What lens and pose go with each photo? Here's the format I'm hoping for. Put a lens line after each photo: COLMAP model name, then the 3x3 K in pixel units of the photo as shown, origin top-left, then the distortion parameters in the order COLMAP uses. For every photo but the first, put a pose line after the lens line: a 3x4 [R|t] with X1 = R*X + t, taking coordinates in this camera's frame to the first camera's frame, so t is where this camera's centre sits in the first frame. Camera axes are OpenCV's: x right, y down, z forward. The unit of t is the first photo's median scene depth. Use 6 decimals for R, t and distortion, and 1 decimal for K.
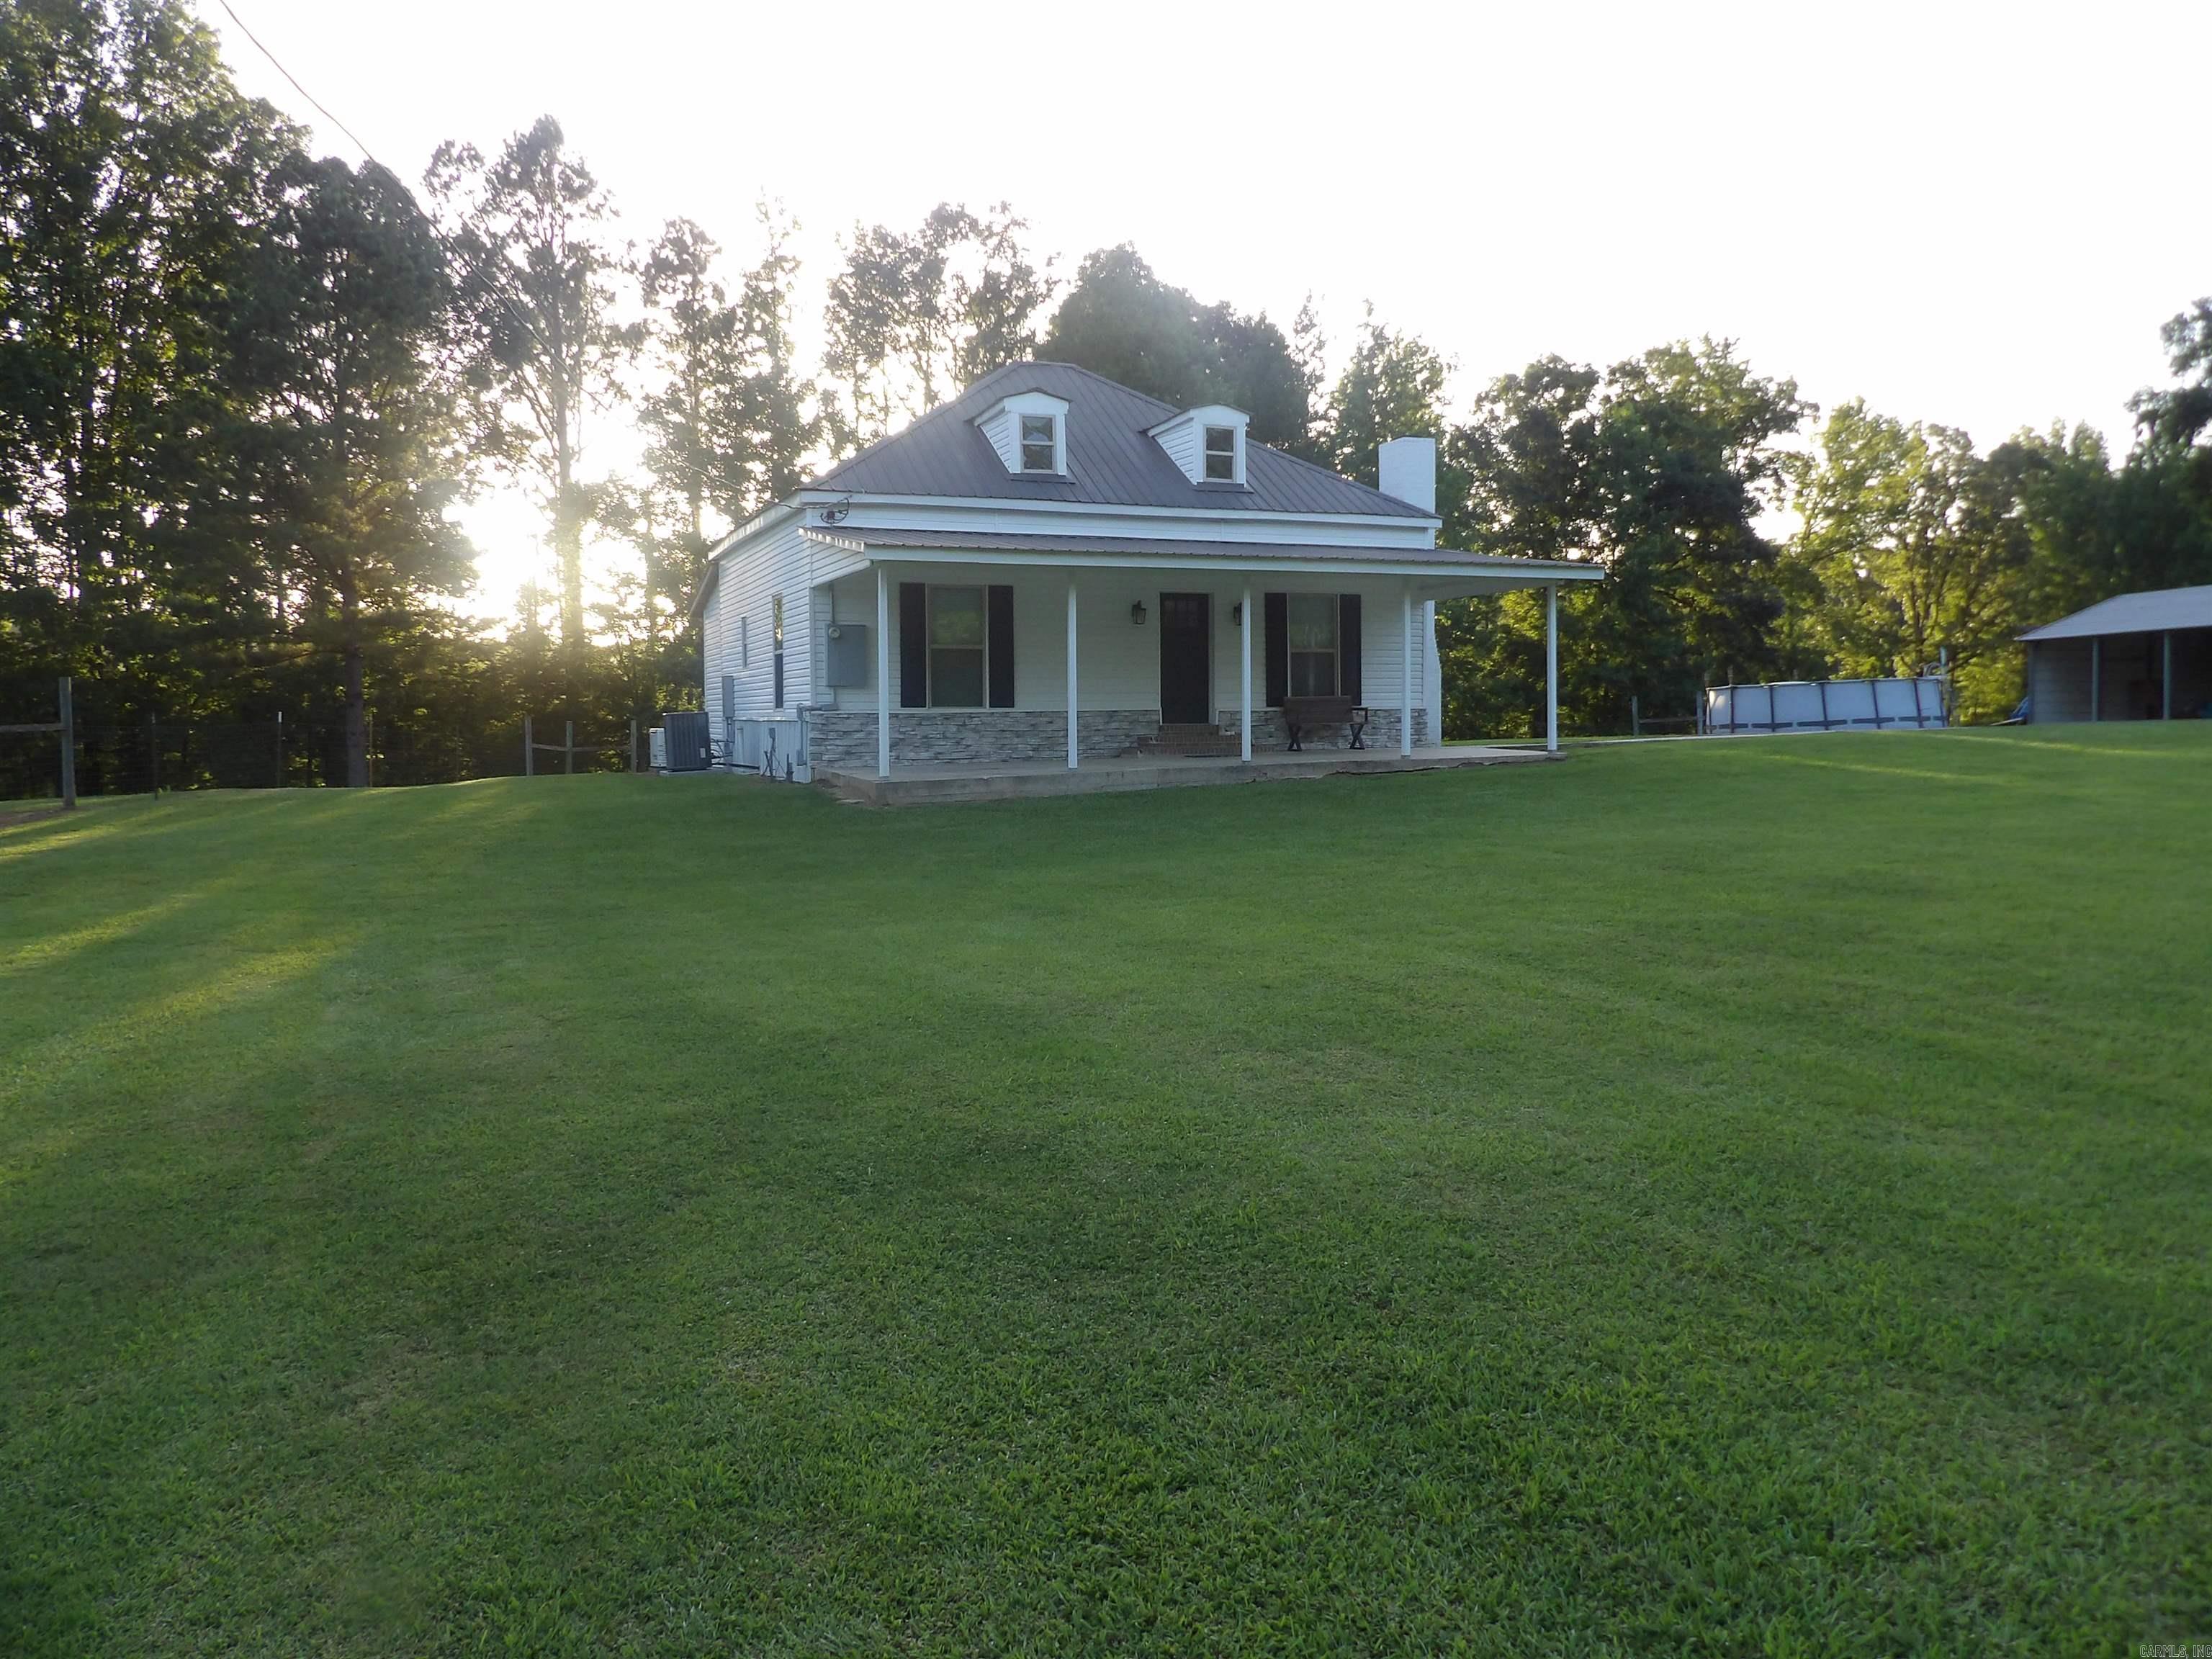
lens RADIAL K [[1542.8, 0, 1112.9], [0, 1542.8, 720.7], [0, 0, 1]] dist [-0.029310, -0.000386]
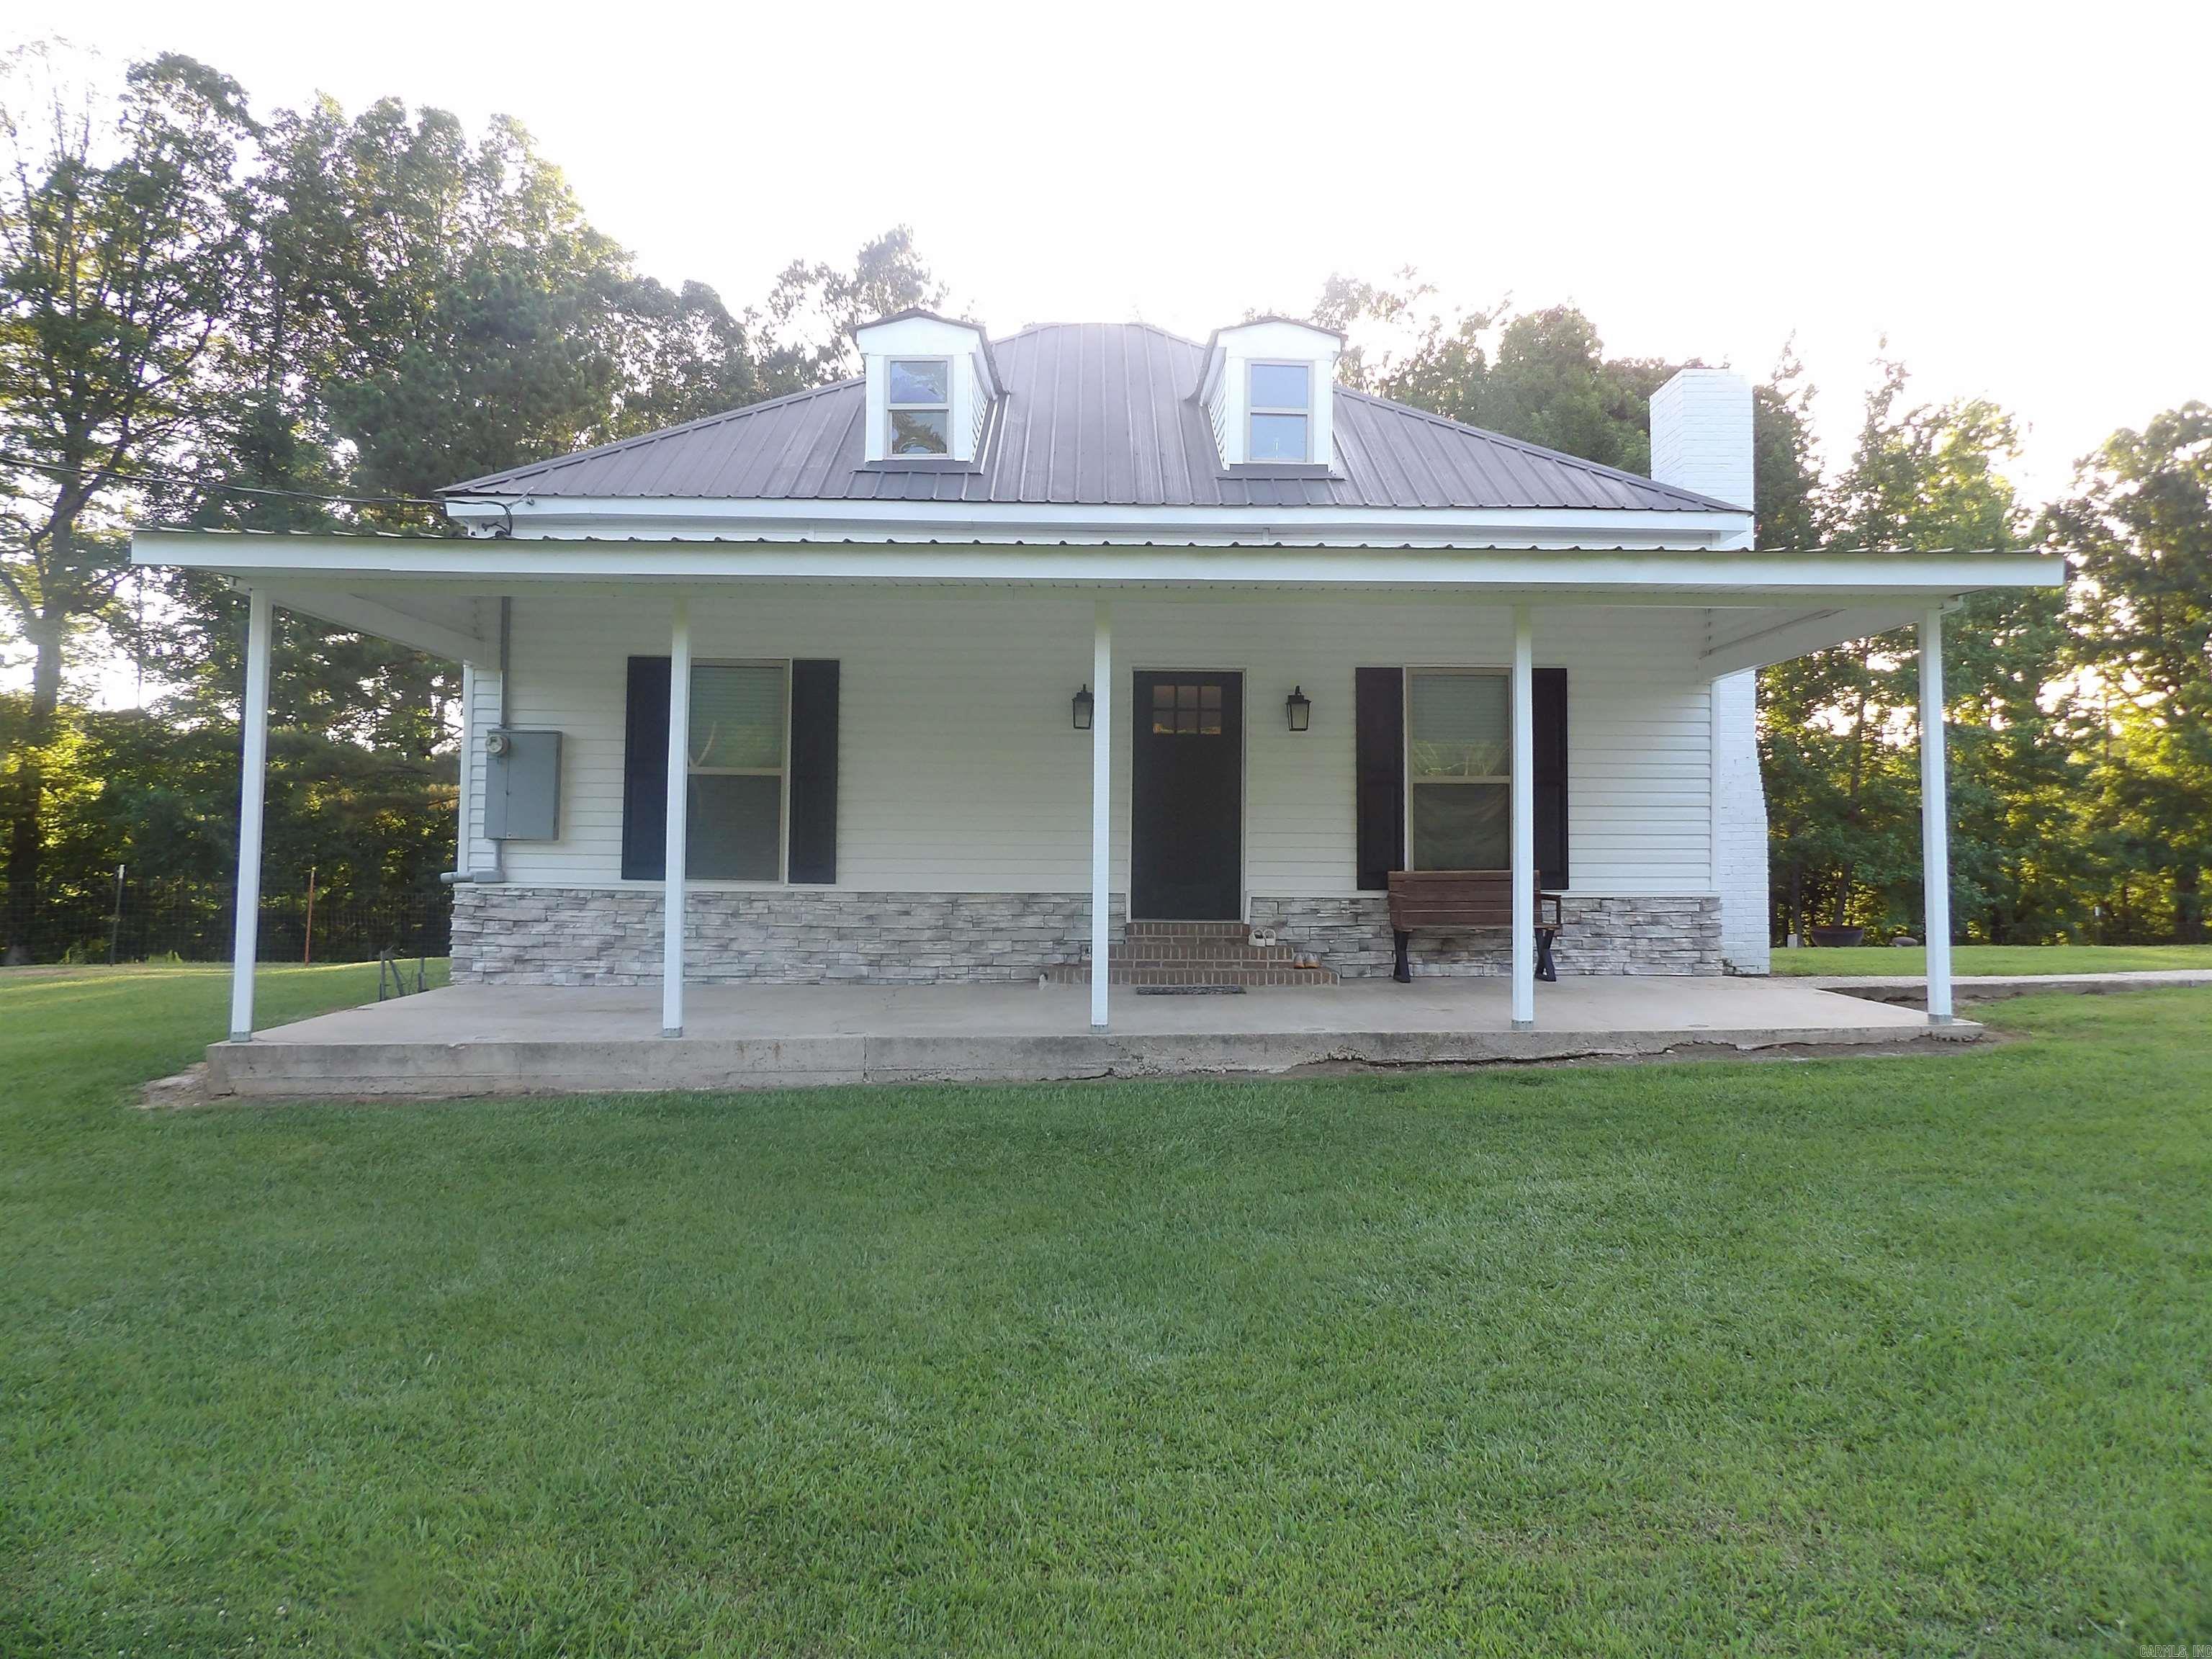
lens RADIAL K [[1568.6, 0, 1097.3], [0, 1568.6, 705.0], [0, 0, 1]] dist [-0.093150, 0.097396]
pose [[0.933106, -0.022284, -0.358910, 0.206668], [-0.016094, 0.994490, -0.103589, -0.014661], [0.359241, 0.102436, 0.927606, 0.496314]]
